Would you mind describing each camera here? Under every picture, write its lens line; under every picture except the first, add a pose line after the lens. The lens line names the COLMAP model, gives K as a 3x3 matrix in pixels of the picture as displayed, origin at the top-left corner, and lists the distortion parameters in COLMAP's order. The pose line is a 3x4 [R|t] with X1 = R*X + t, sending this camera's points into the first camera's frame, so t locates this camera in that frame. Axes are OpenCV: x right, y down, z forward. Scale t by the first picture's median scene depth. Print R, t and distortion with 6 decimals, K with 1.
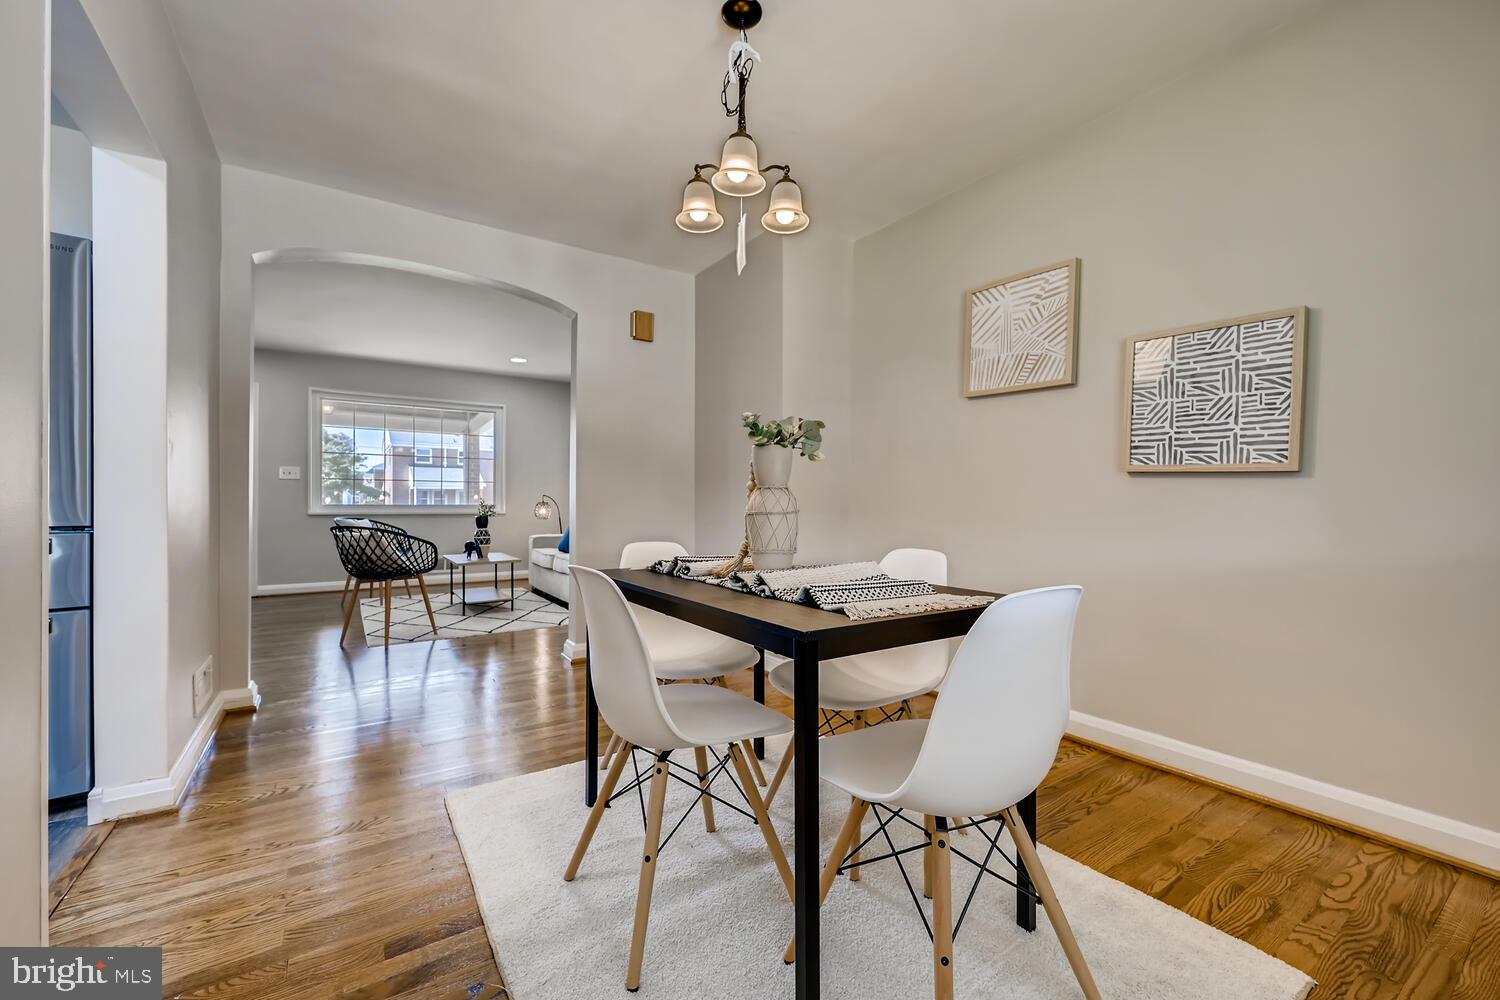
lens RADIAL K [[626.5, 0, 750.0], [0, 626.5, 500.0], [0, 0, 1]] dist [0.001851, 0.000382]
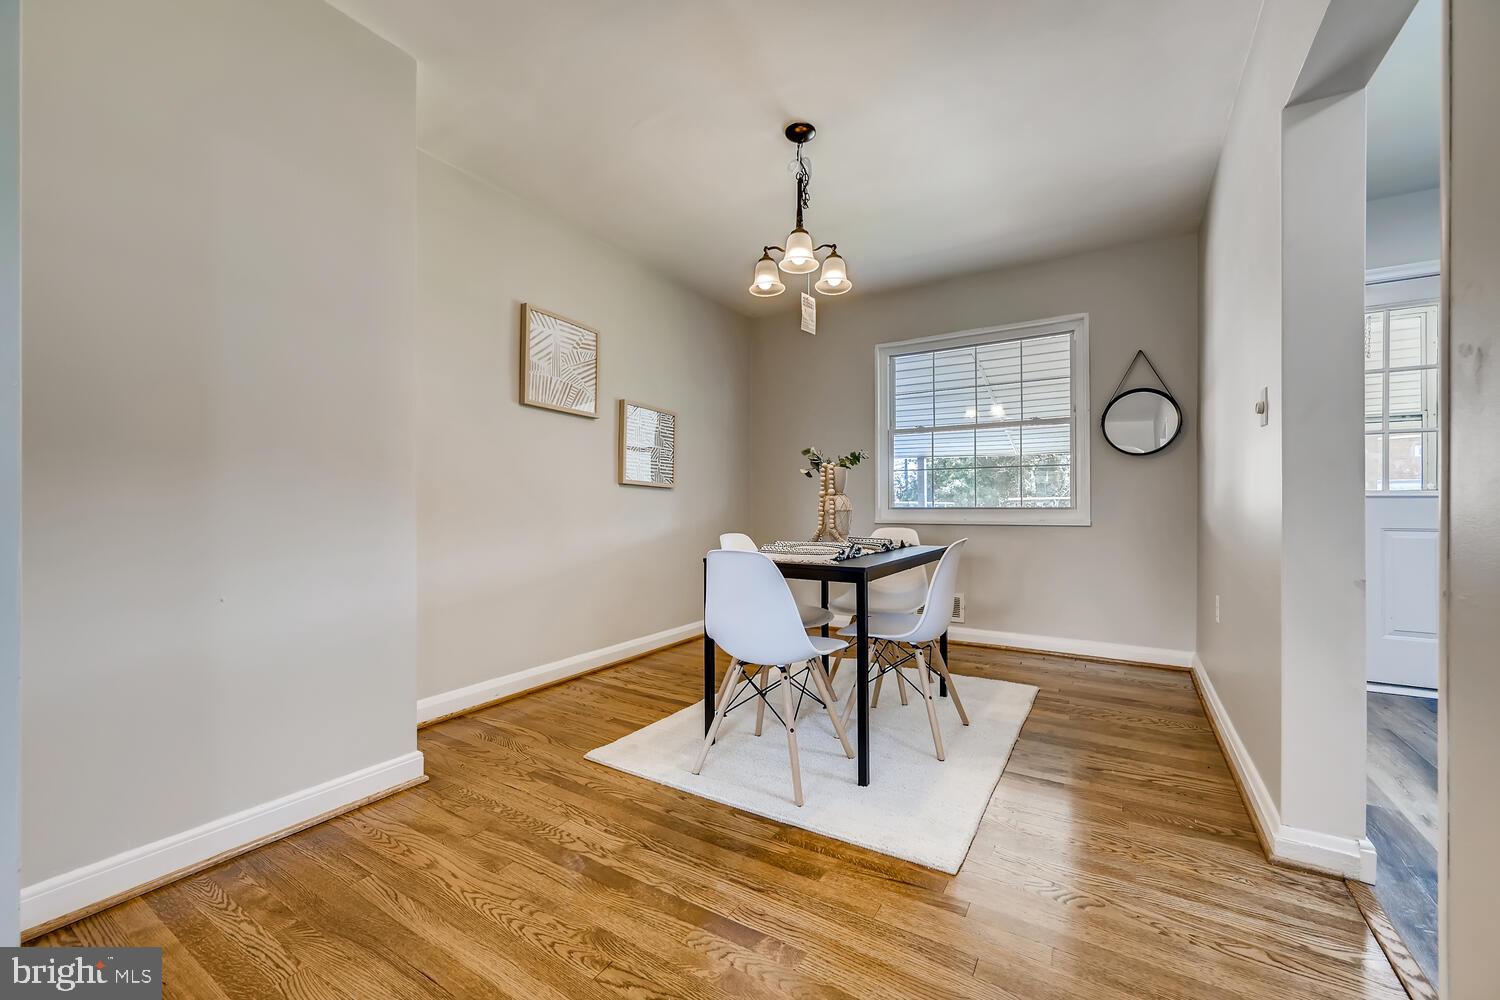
lens RADIAL K [[599.0, 0, 756.7], [0, 599.0, 504.7], [0, 0, 1]] dist [0.002823, 0.000026]
pose [[-0.435139, -0.006114, 0.900342, -0.819478], [-0.002345, 0.999981, 0.005658, 0.001028], [-0.900360, 0.000351, -0.435145, 1.203646]]
